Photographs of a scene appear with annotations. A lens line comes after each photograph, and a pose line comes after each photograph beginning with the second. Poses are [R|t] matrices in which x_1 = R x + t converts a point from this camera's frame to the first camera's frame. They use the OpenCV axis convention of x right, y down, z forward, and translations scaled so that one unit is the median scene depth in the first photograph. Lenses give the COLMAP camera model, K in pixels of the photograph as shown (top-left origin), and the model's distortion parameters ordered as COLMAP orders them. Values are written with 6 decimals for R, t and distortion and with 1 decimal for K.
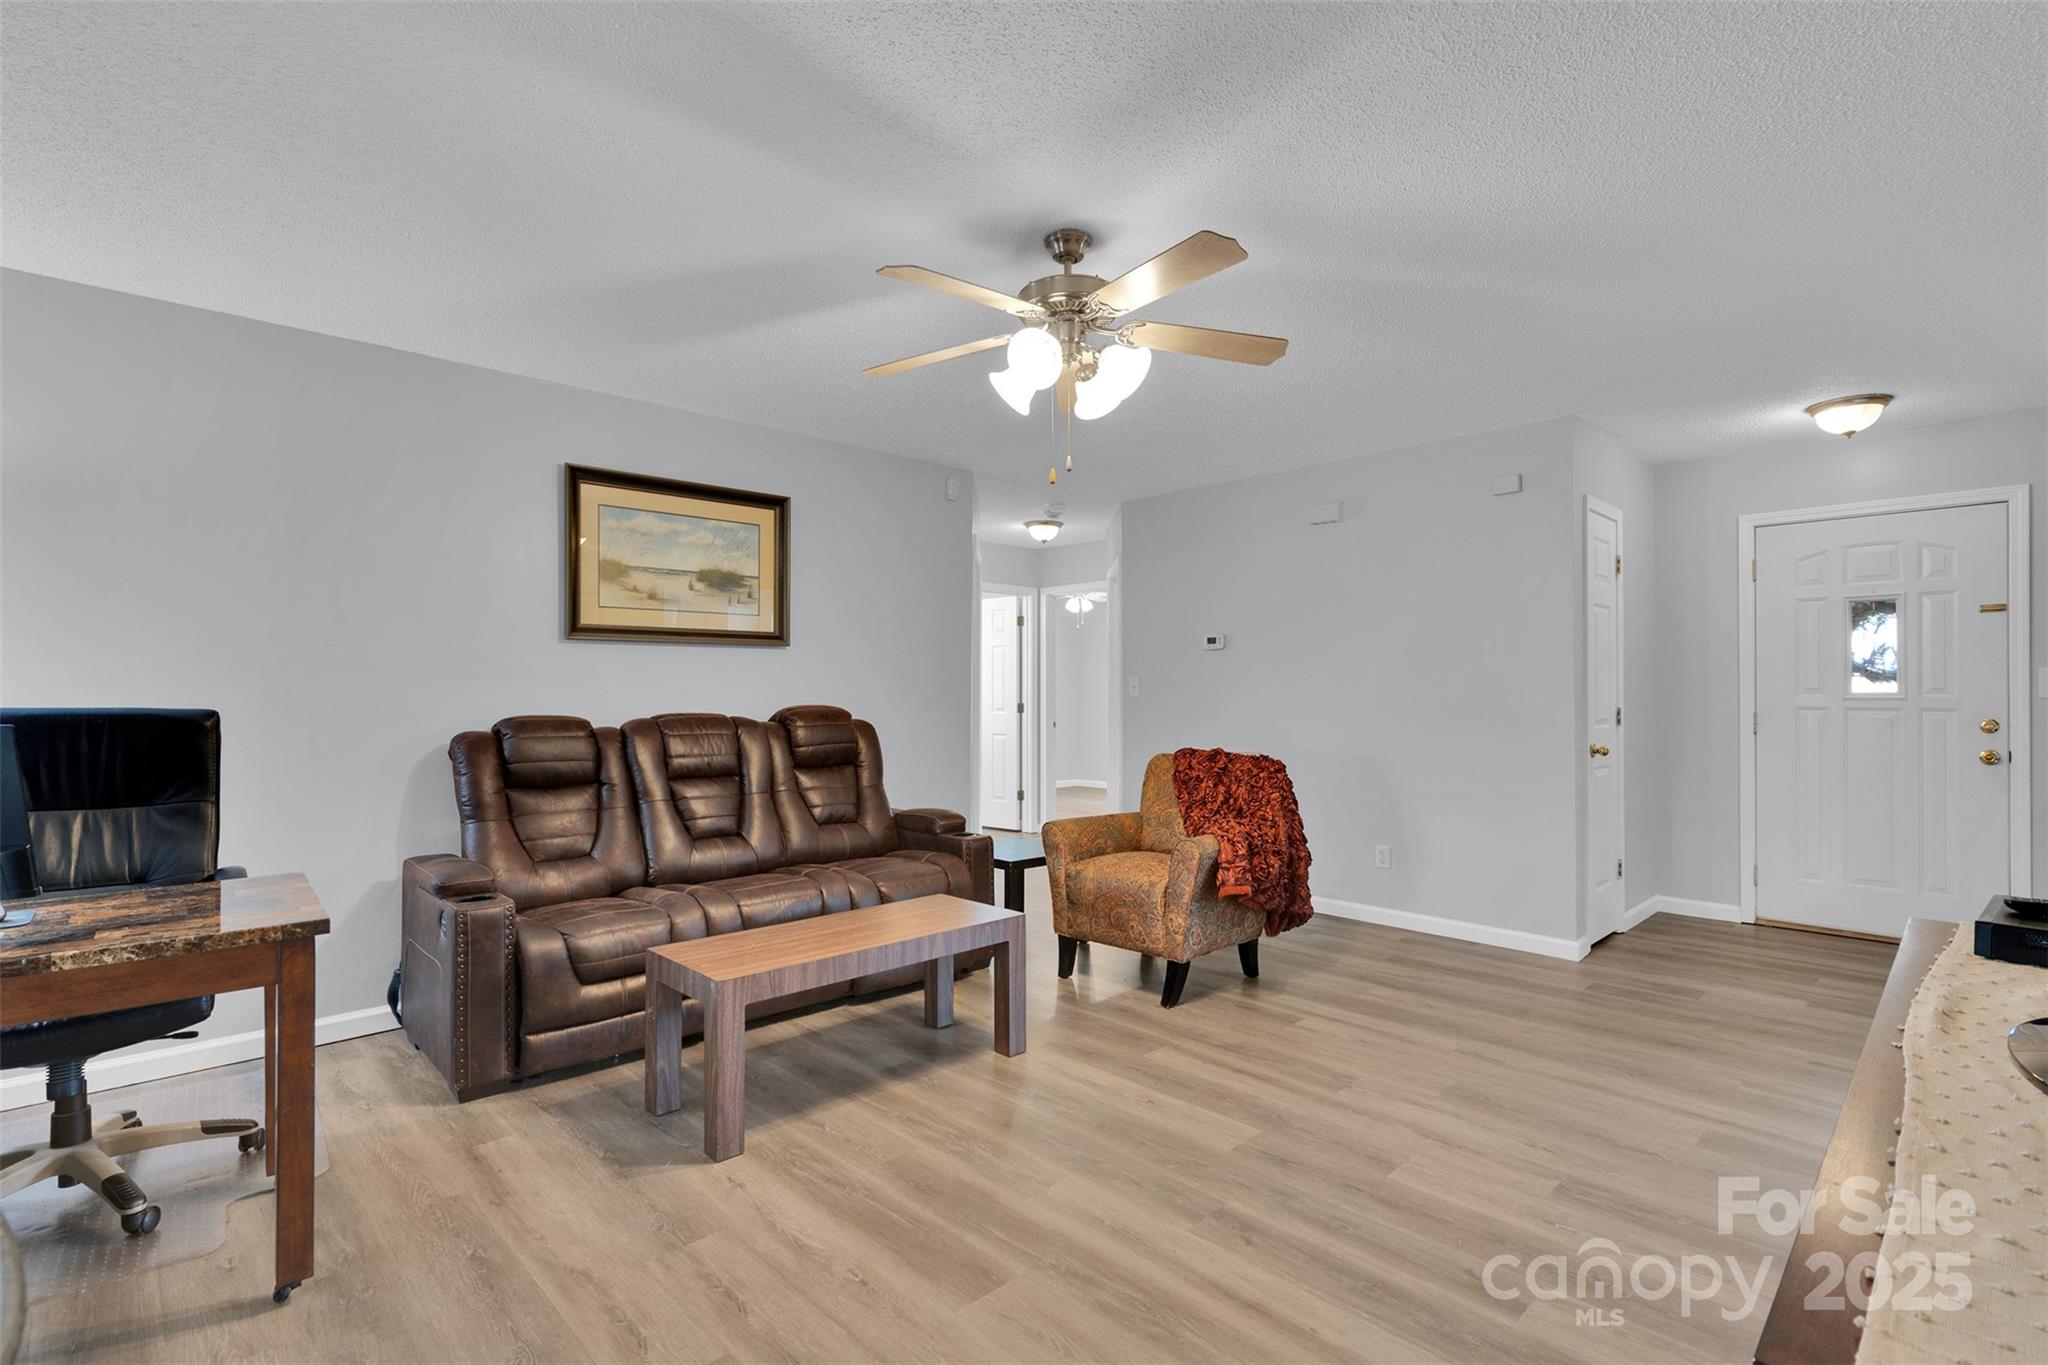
lens RADIAL K [[951.7, 0, 1020.3], [0, 951.7, 694.1], [0, 0, 1]] dist [0.000396, -0.000405]
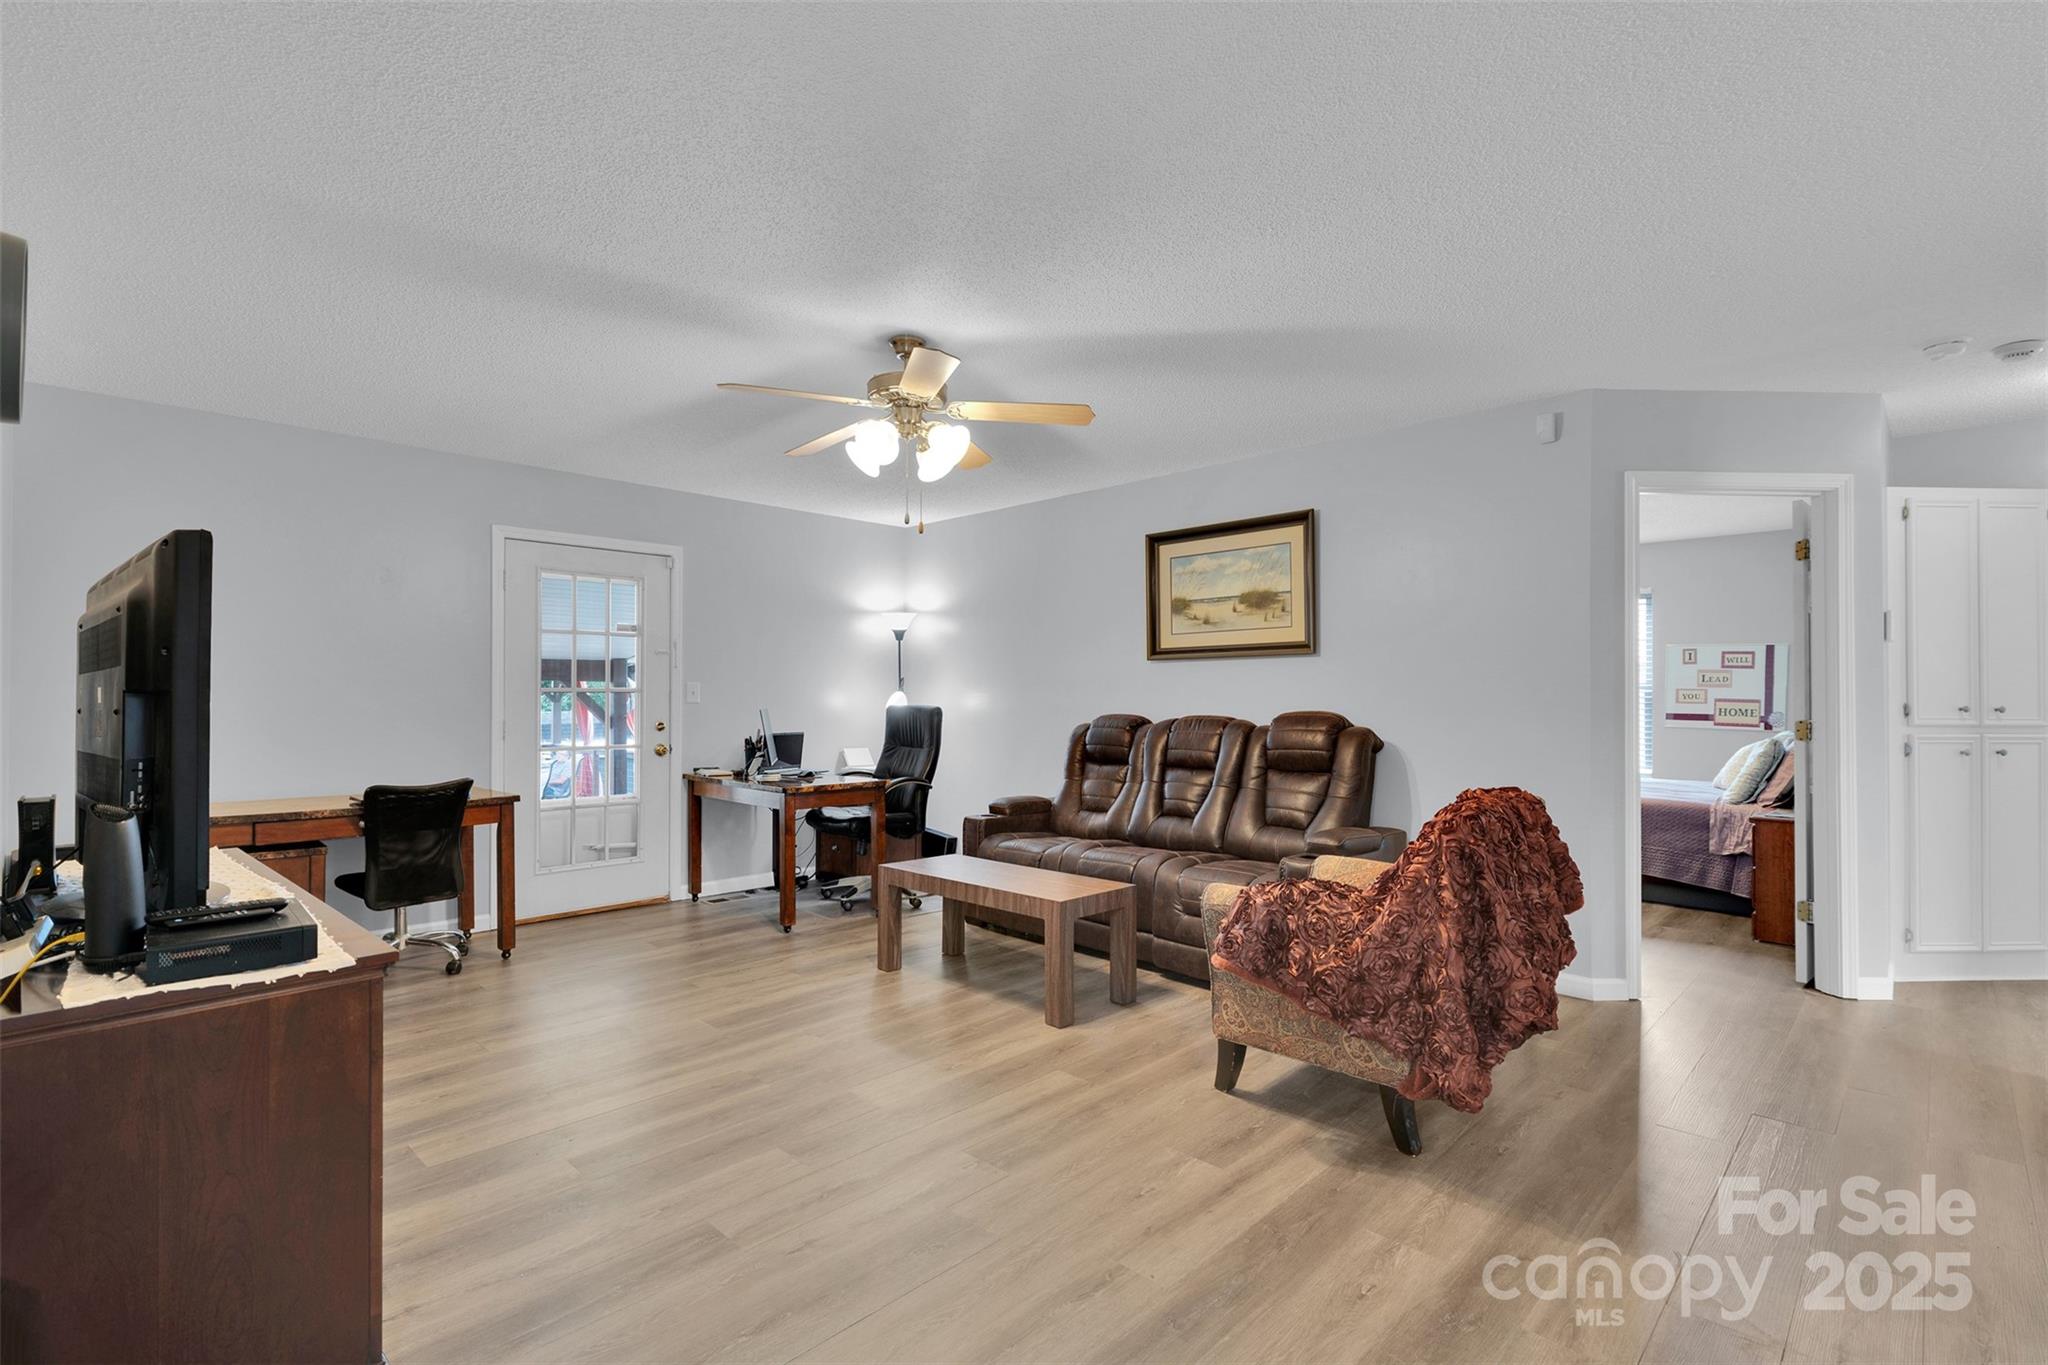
lens RADIAL K [[951.7, 0, 1020.3], [0, 951.7, 694.1], [0, 0, 1]] dist [0.000396, -0.000405]
pose [[0.037397, 0.000634, -0.999300, 0.864017], [-0.000108, 1.000000, 0.000630, -0.008107], [0.999300, 0.000085, 0.037397, 0.718144]]
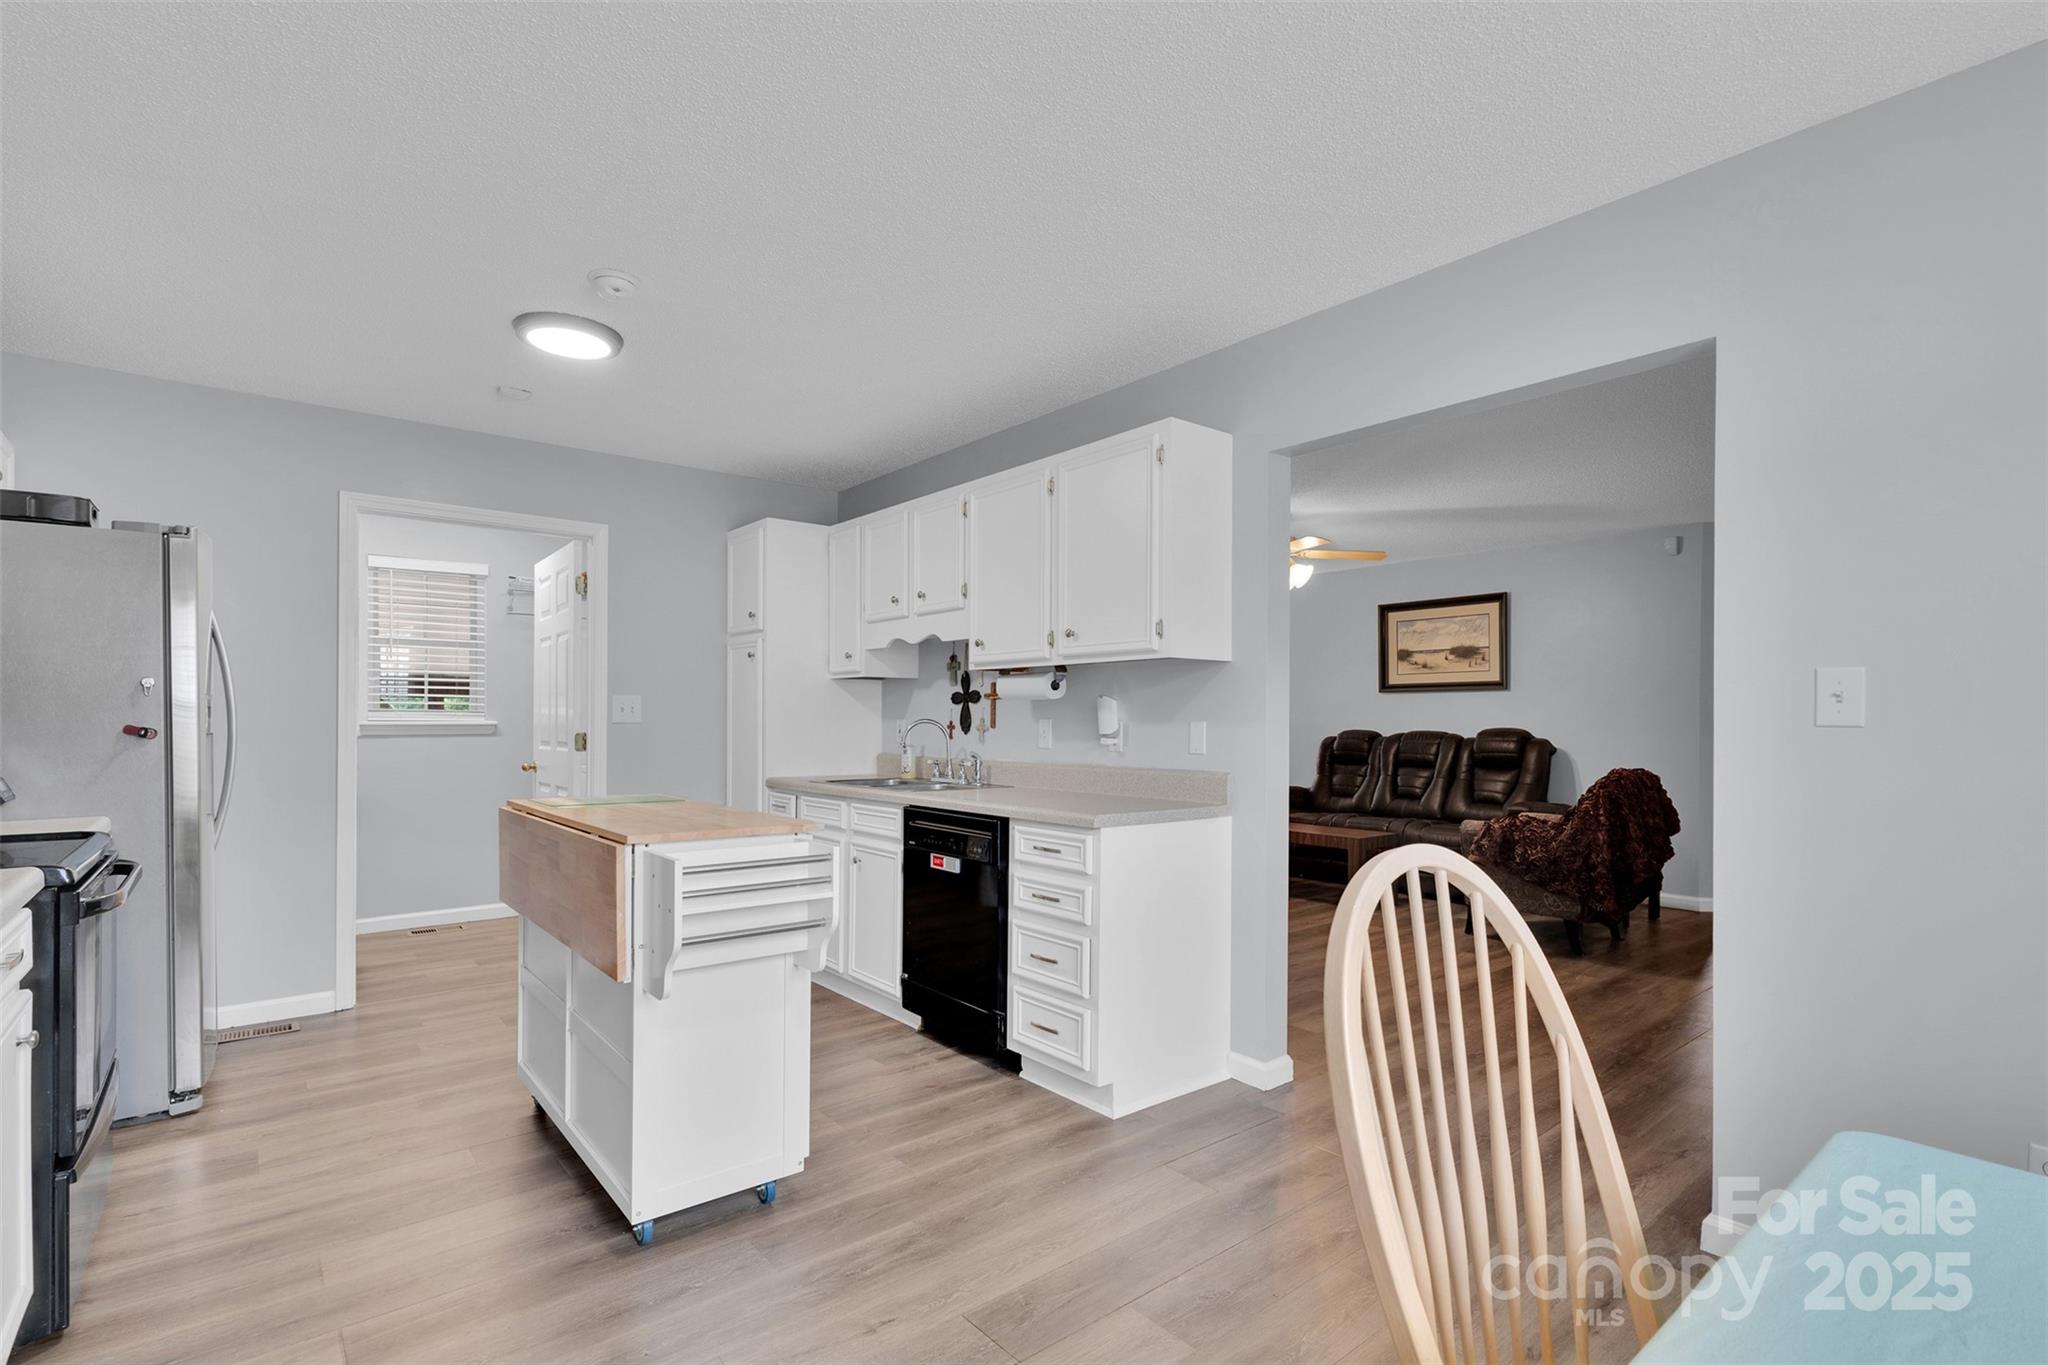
lens RADIAL K [[963.3, 0, 1011.8], [0, 963.3, 722.2], [0, 0, 1]] dist [-0.001304, -0.000224]
pose [[-0.088090, 0.010093, -0.996061, 1.528969], [-0.001586, 0.999946, 0.010272, -0.013657], [0.996111, 0.002485, -0.088070, 0.383872]]
